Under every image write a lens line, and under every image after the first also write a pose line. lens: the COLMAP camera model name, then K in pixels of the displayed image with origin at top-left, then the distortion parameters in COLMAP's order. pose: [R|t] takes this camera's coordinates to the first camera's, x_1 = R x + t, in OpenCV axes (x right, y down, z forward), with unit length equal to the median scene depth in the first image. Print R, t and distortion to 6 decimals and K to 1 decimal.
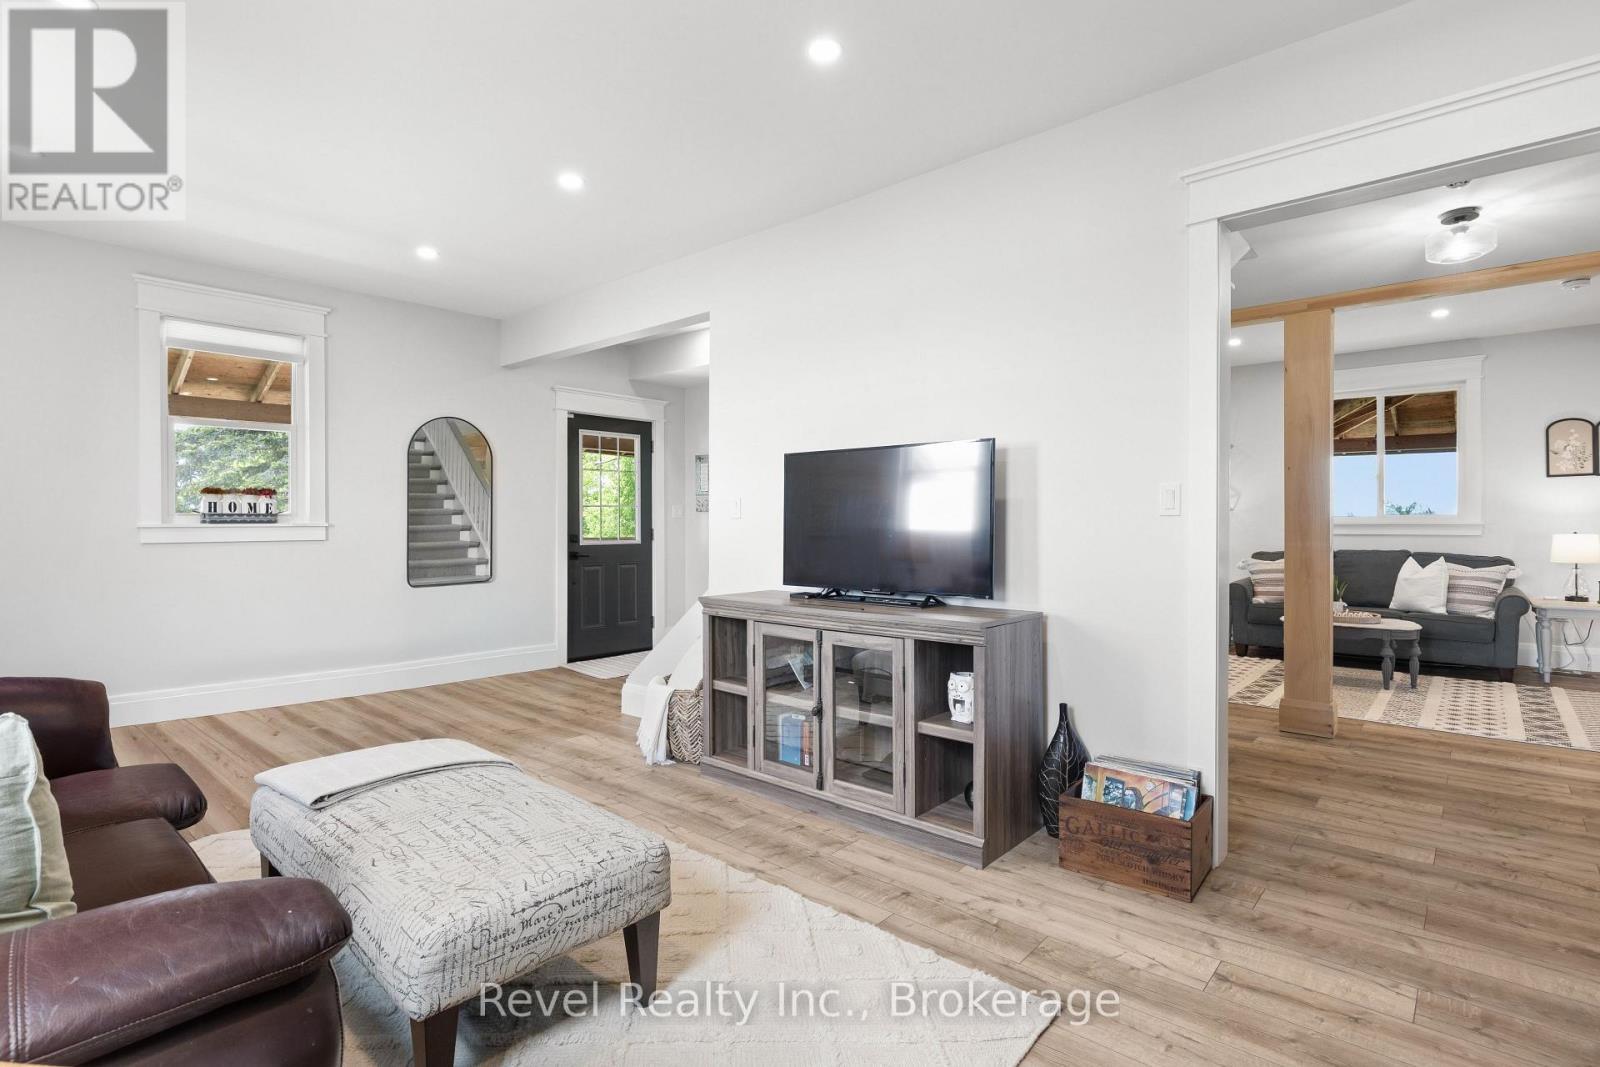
lens RADIAL K [[775.3, 0, 809.9], [0, 775.3, 525.7], [0, 0, 1]] dist [-0.003903, -0.000912]
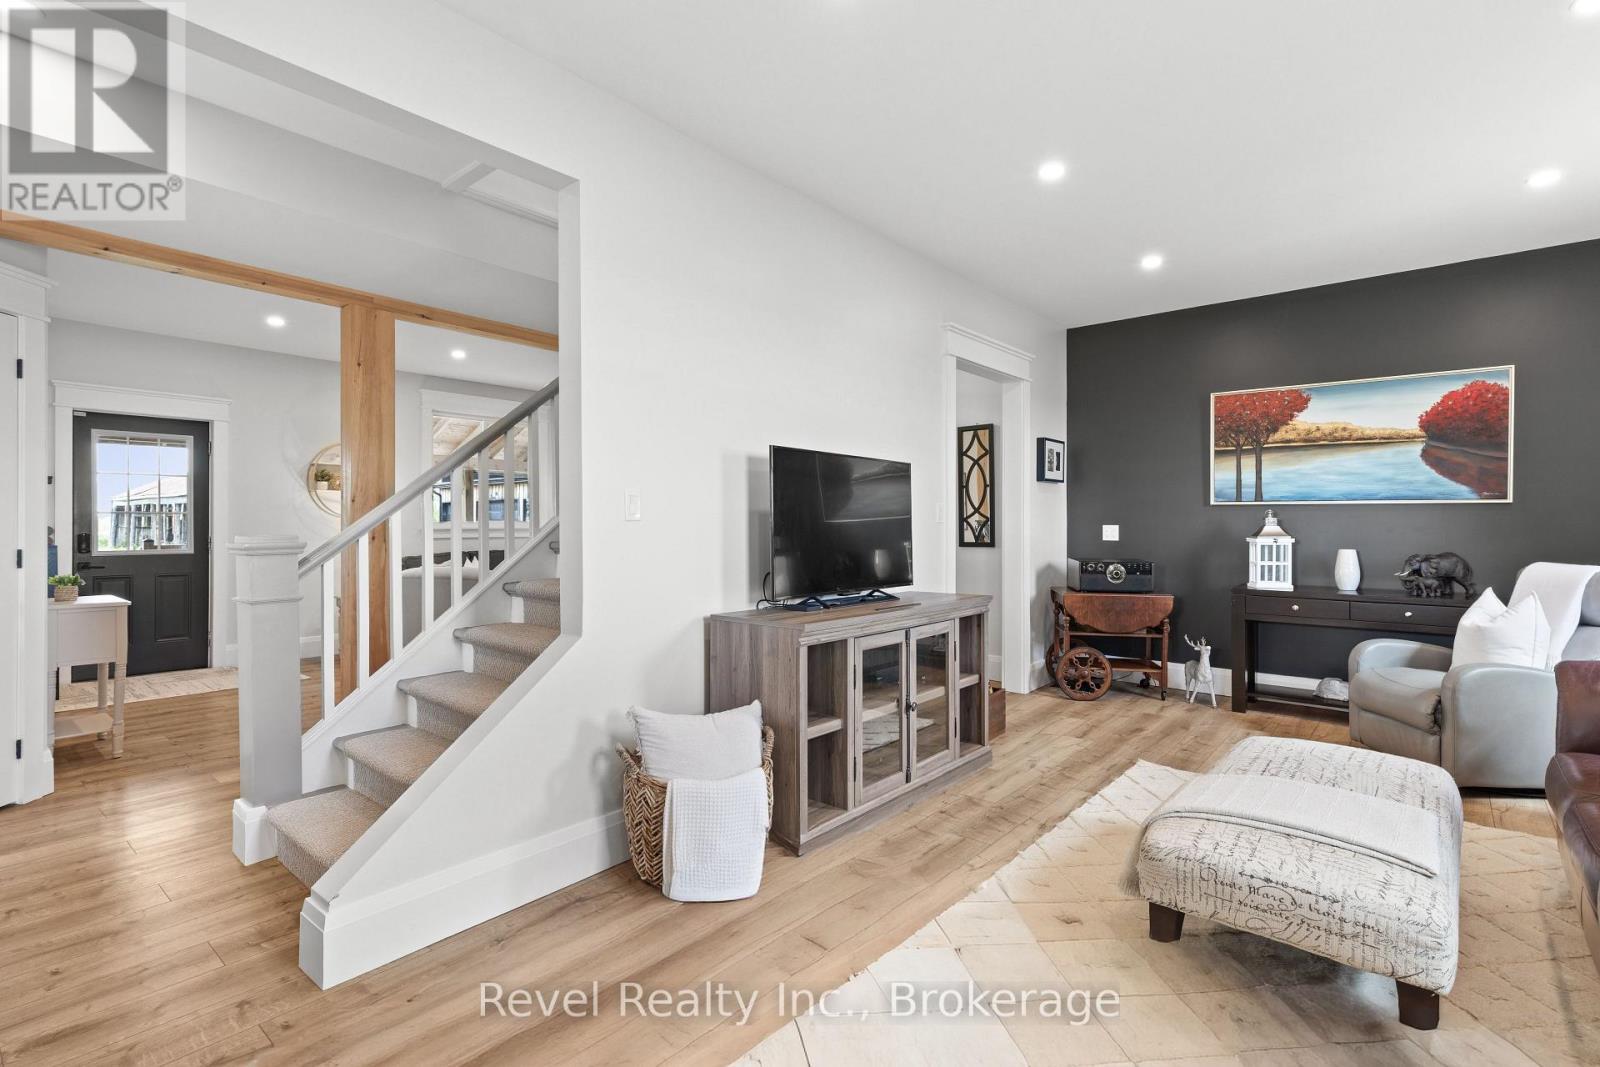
lens RADIAL K [[775.3, 0, 809.9], [0, 775.3, 525.7], [0, 0, 1]] dist [-0.003903, -0.000912]
pose [[-0.032919, -0.000298, 0.999458, -1.115803], [0.001872, 0.999998, 0.000359, -0.005407], [-0.999456, 0.001883, -0.032918, 1.271038]]
